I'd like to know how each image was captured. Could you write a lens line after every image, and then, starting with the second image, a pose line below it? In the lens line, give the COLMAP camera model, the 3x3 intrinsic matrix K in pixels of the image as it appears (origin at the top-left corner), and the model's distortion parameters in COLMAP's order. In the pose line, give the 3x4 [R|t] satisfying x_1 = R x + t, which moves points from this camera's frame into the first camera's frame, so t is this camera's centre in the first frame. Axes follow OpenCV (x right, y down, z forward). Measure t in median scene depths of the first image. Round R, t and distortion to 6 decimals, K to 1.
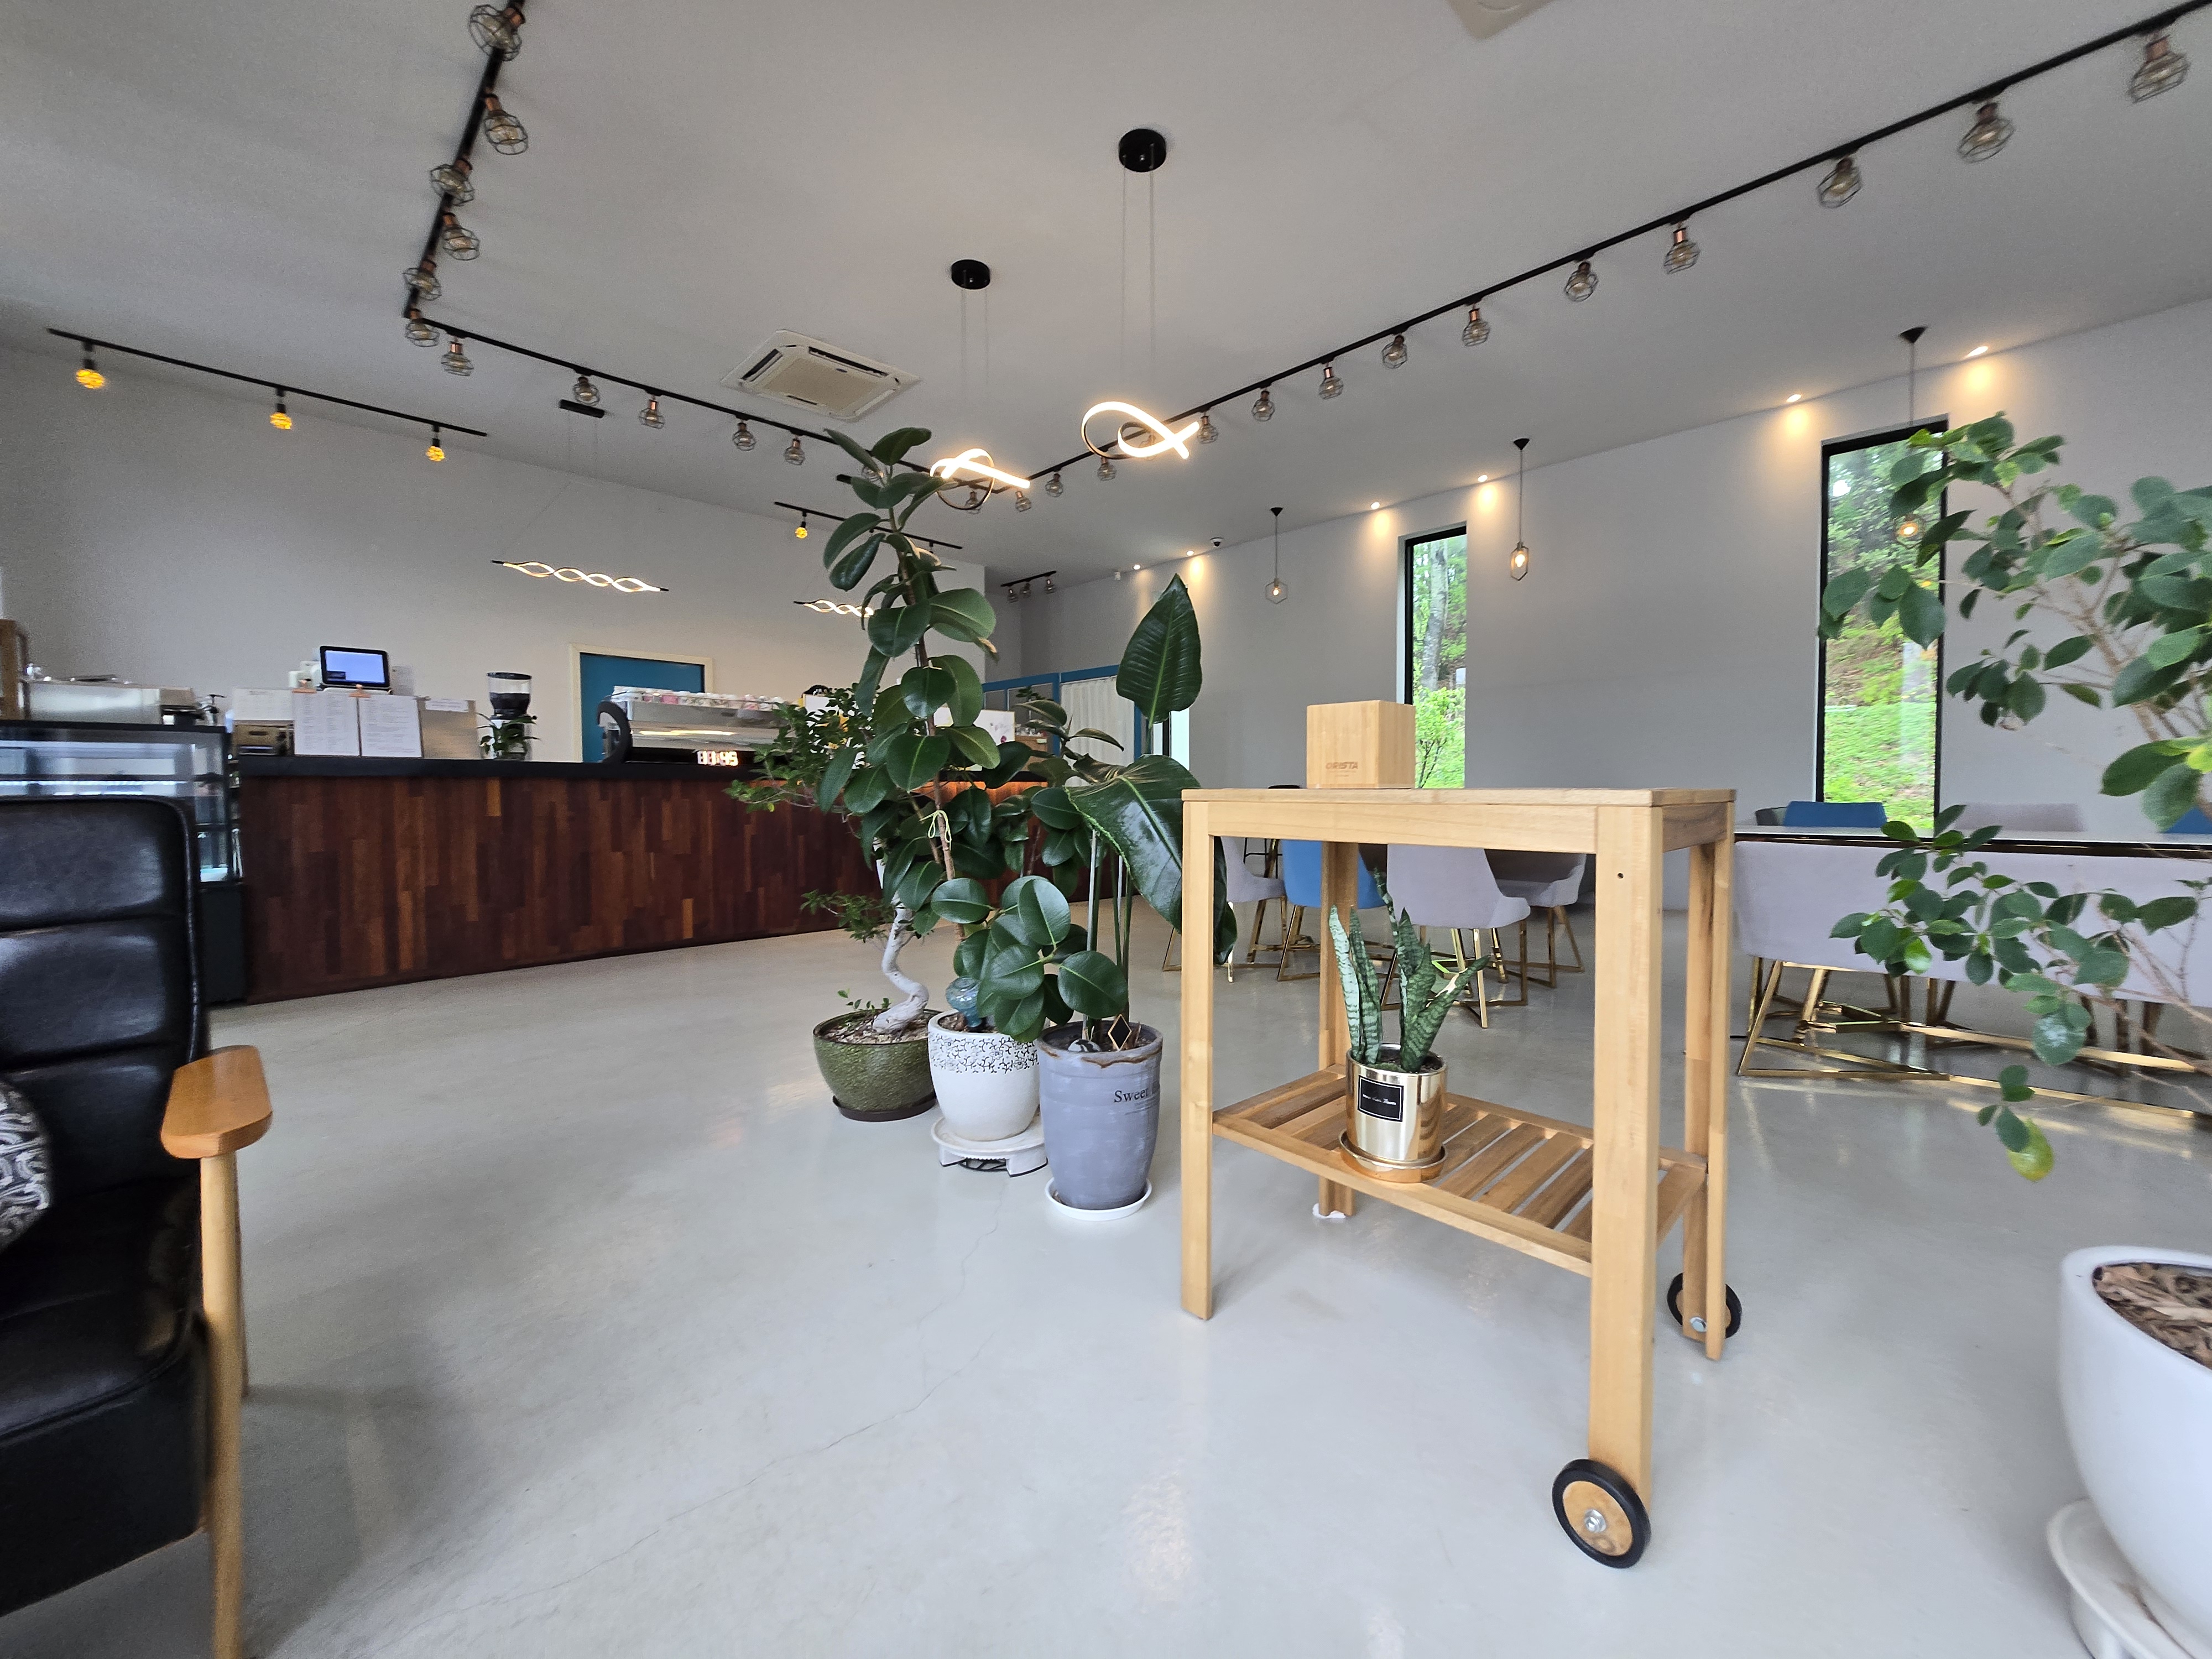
lens RADIAL K [[873.2, 0, 1119.9], [0, 873.2, 810.8], [0, 0, 1]] dist [0.001667, 0.000127]
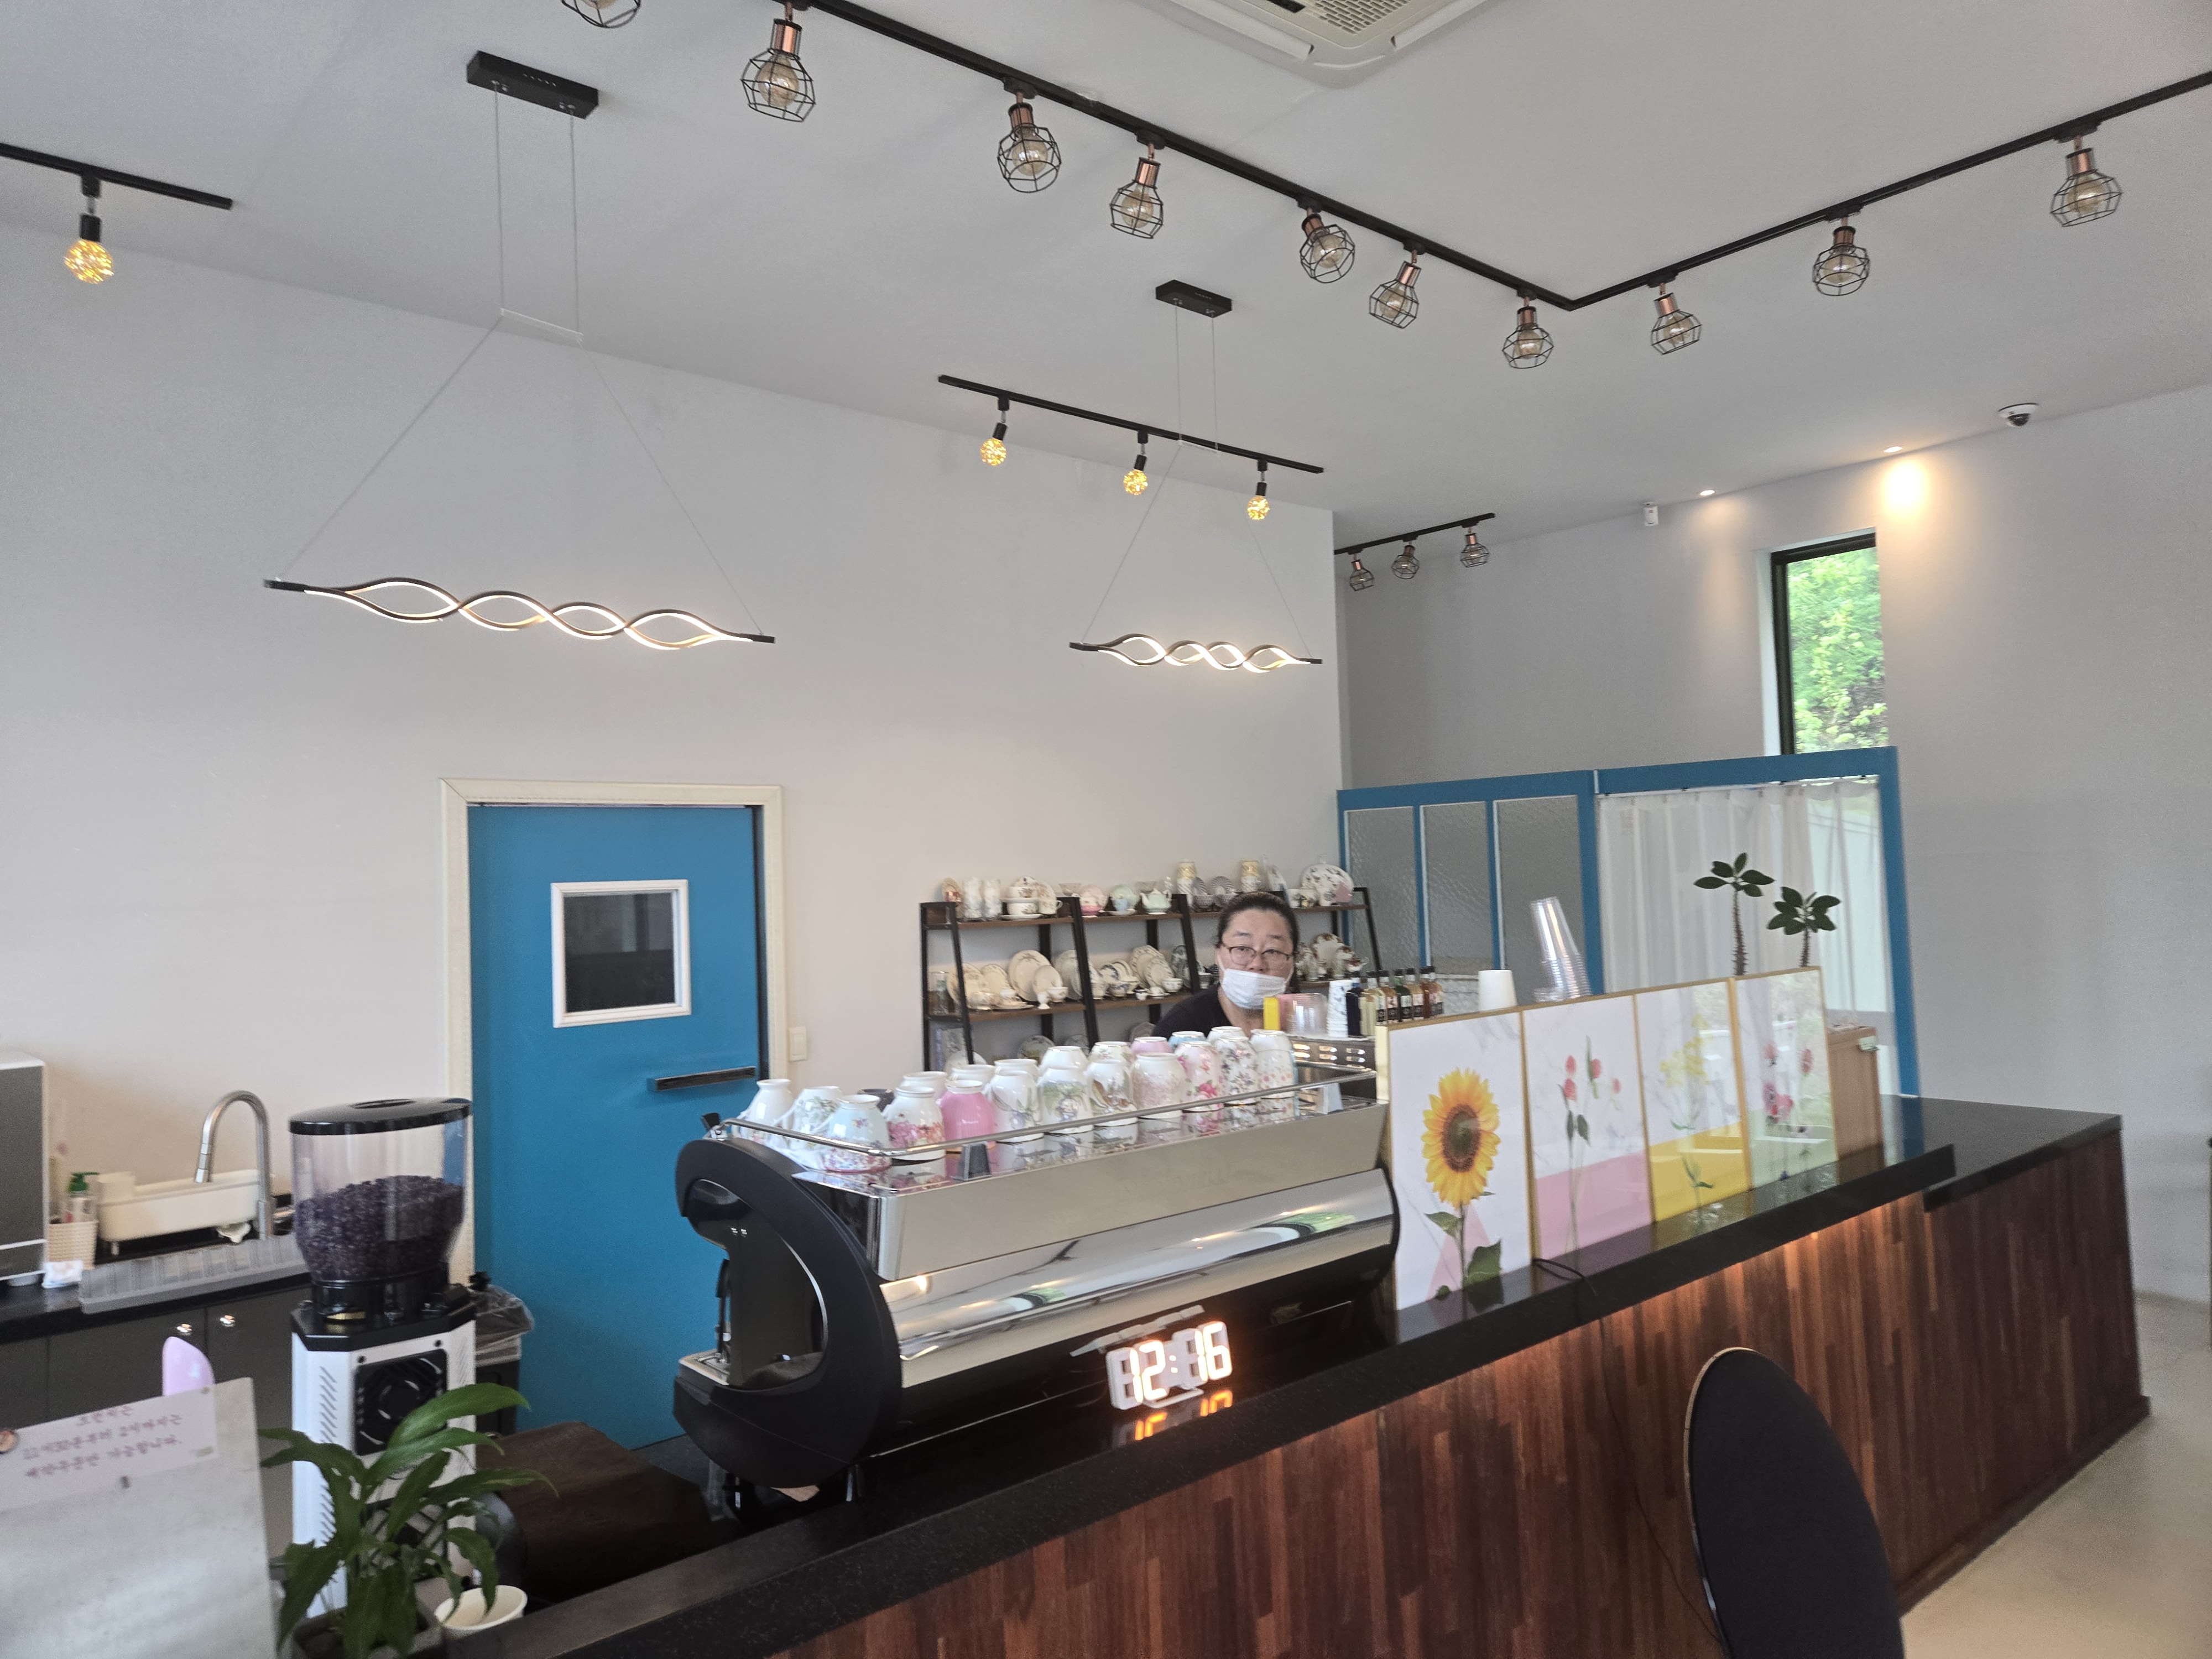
lens RADIAL K [[1489.4, 0, 1101.4], [0, 1489.4, 832.3], [0, 0, 1]] dist [0.001105, -0.003138]
pose [[0.996154, -0.035606, -0.080058, -0.379944], [0.031562, 0.998188, -0.051223, -0.162421], [0.081737, 0.048499, 0.995473, 0.501322]]
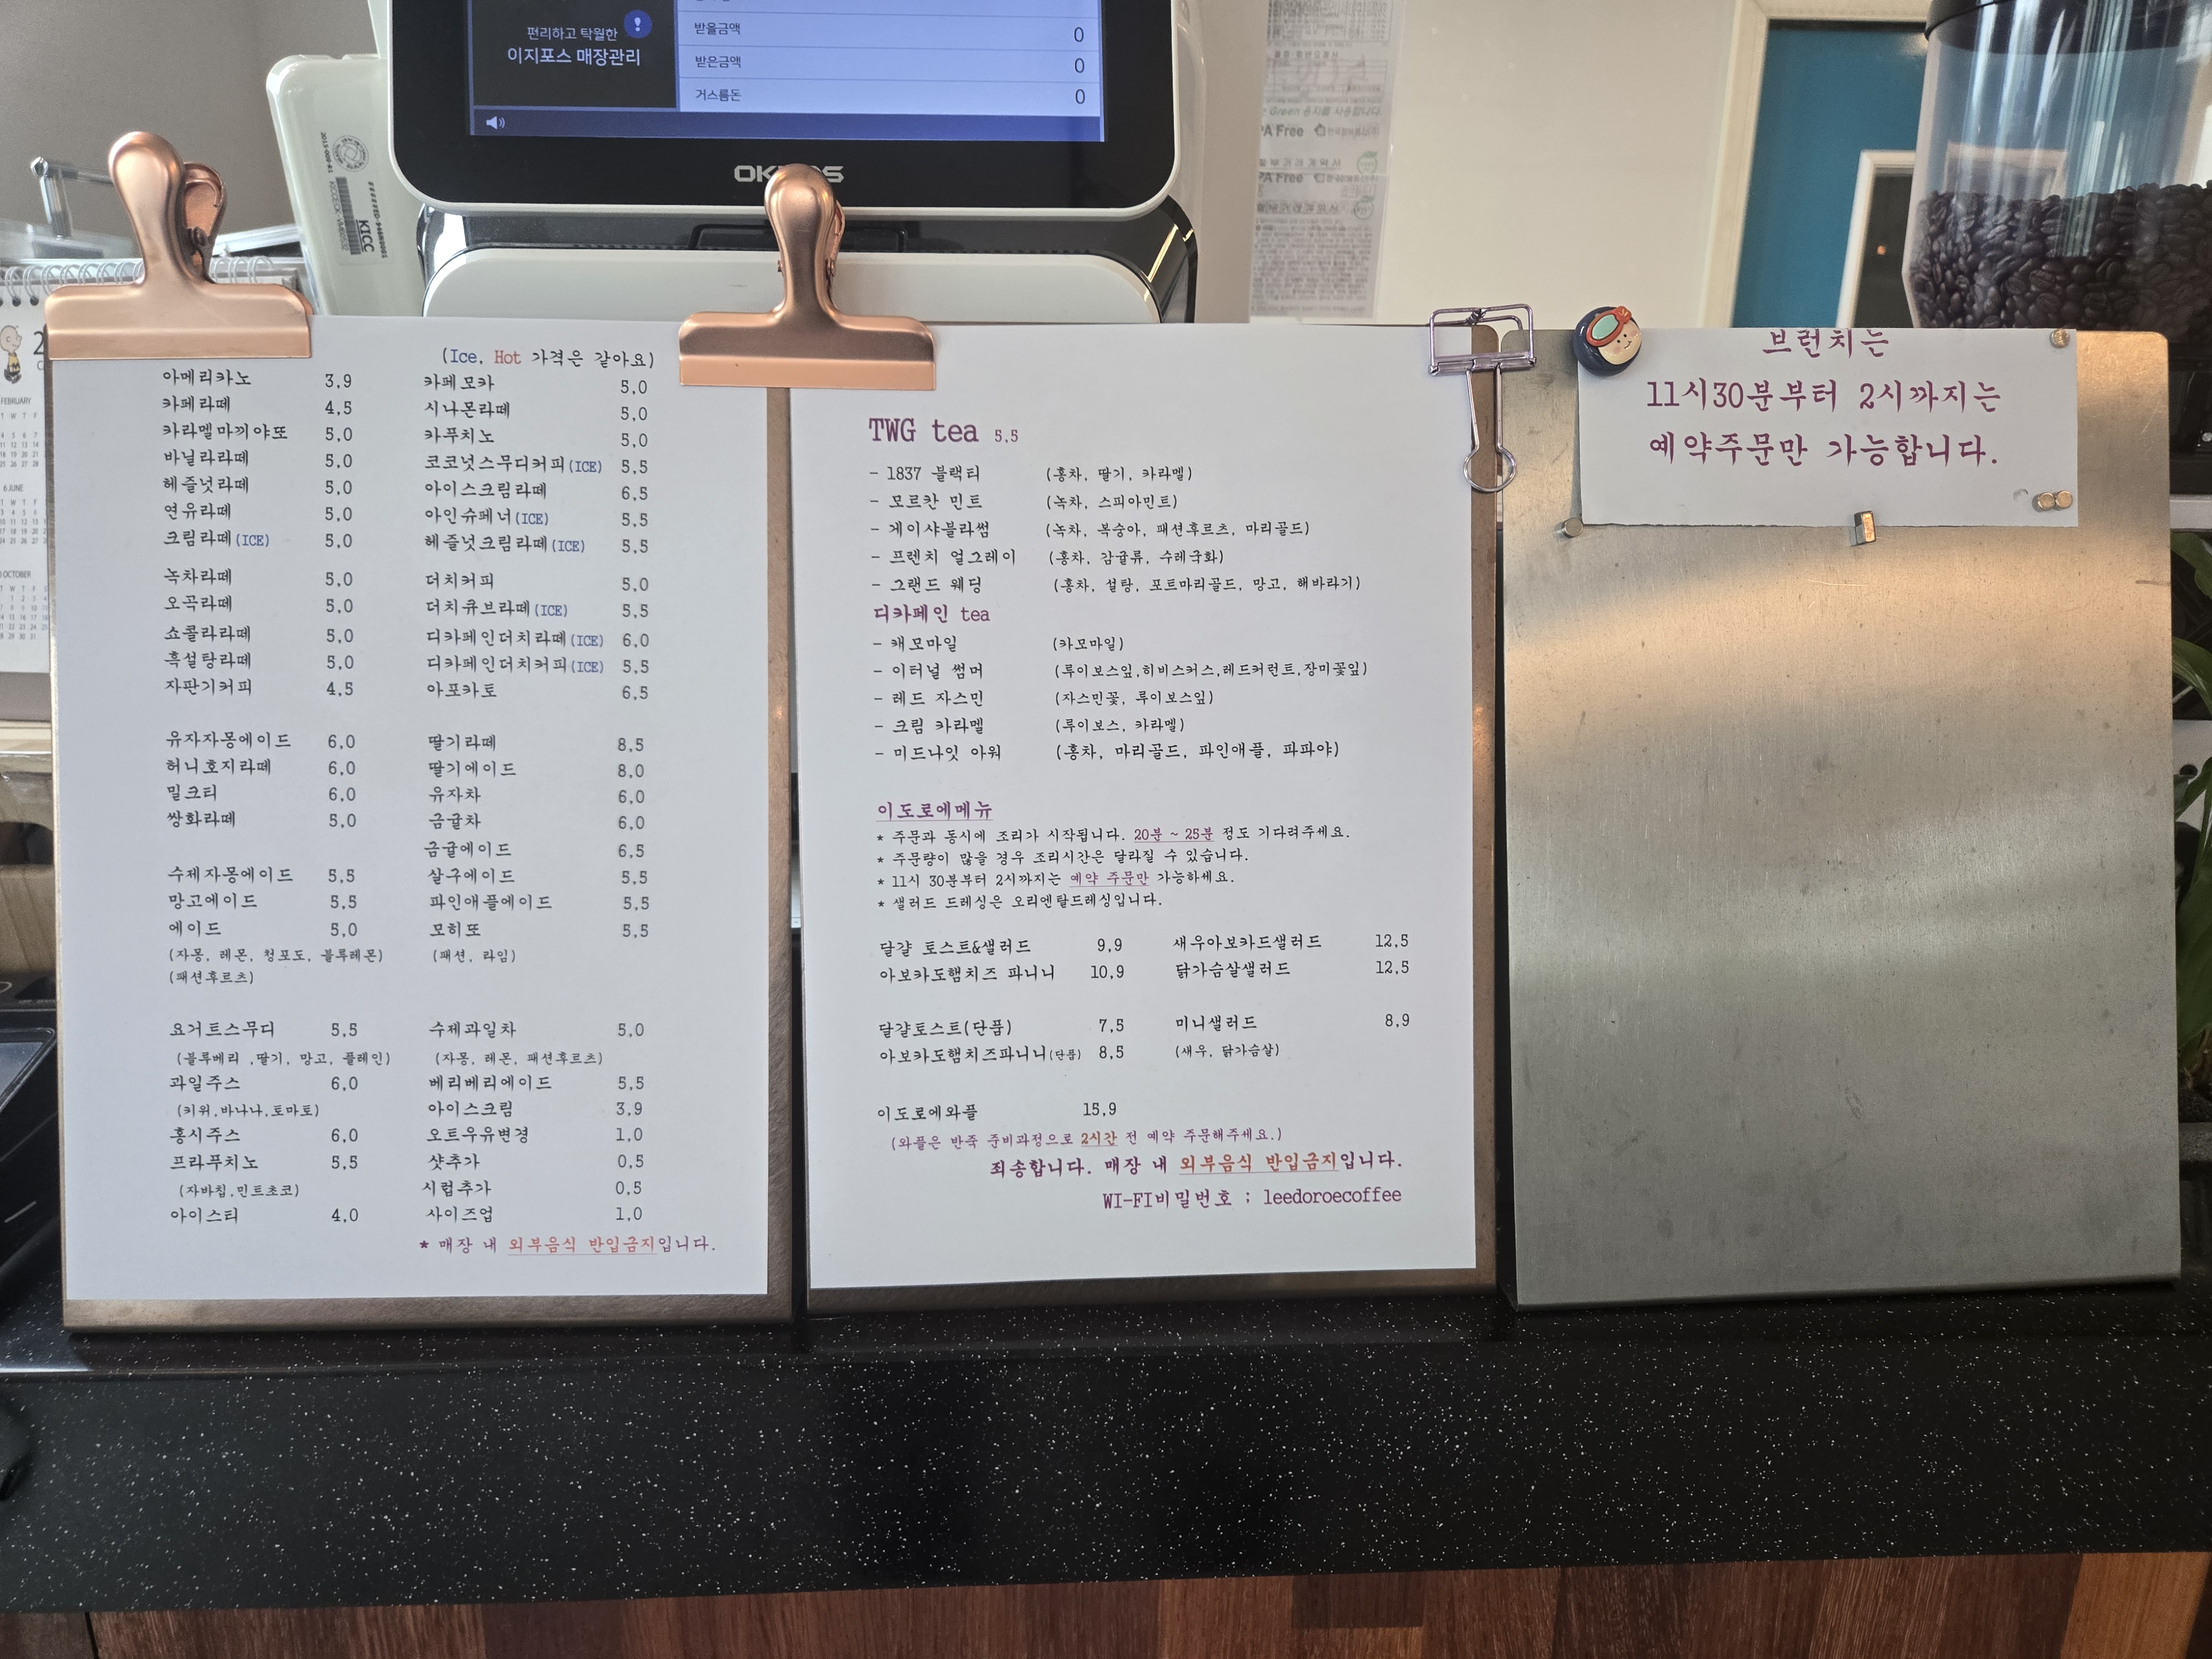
lens RADIAL K [[1489.4, 0, 1109.1], [0, 1489.4, 831.2], [0, 0, 1]] dist [0.001105, -0.003138]
pose [[0.725819, 0.210644, -0.654840, -0.519967], [-0.026327, 0.959770, 0.279551, -0.087069], [0.687381, -0.185664, 0.702165, 0.627205]]
